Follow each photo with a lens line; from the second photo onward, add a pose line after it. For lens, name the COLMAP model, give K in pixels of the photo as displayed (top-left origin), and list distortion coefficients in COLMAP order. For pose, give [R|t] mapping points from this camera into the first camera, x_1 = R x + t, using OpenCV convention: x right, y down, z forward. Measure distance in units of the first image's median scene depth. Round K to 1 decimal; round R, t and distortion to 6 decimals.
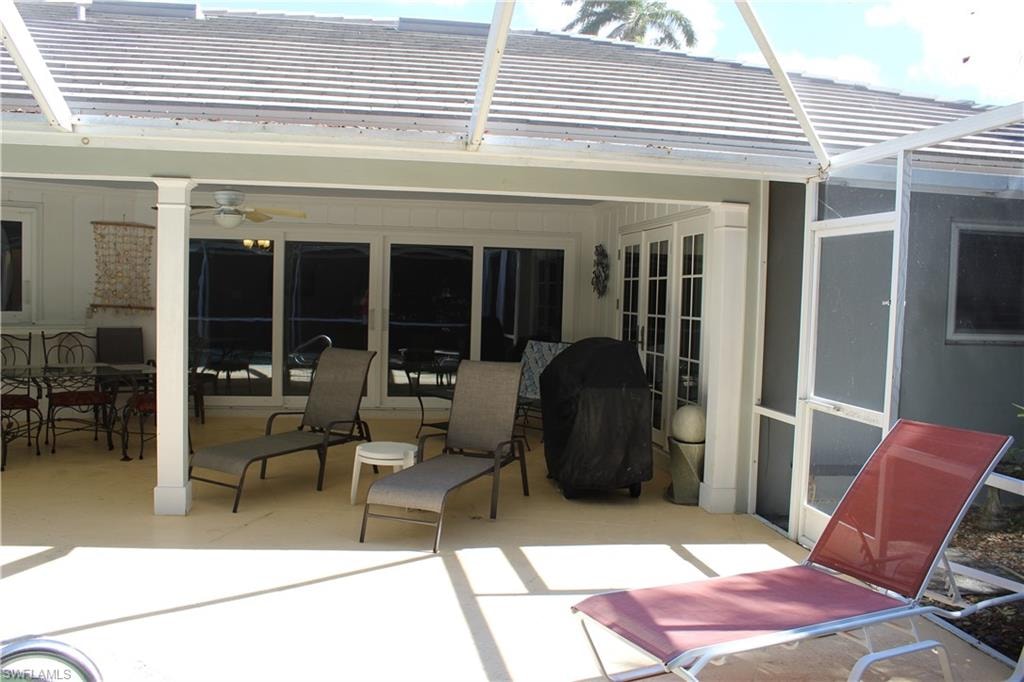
lens RADIAL K [[863.8, 0, 508.9], [0, 863.8, 339.5], [0, 0, 1]] dist [-0.130671, 0.119405]
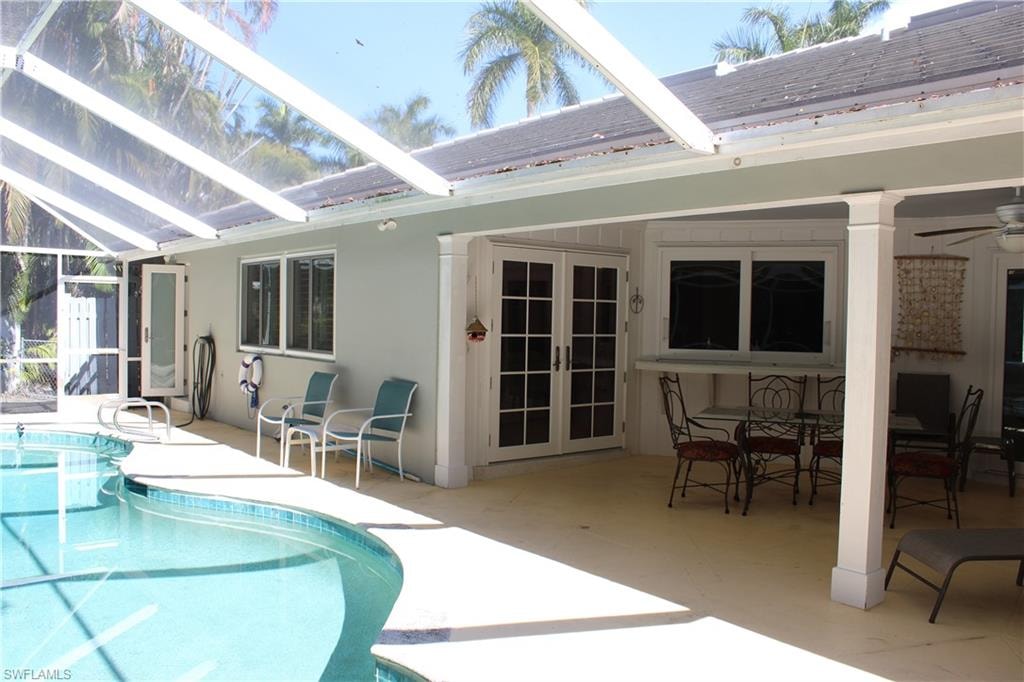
lens RADIAL K [[863.8, 0, 514.6], [0, 863.8, 340.1], [0, 0, 1]] dist [-0.130671, 0.119405]
pose [[0.510183, 0.006621, -0.860041, 0.085106], [-0.050652, 0.998466, -0.022360, -0.008323], [0.858573, 0.054970, 0.509735, 0.189524]]
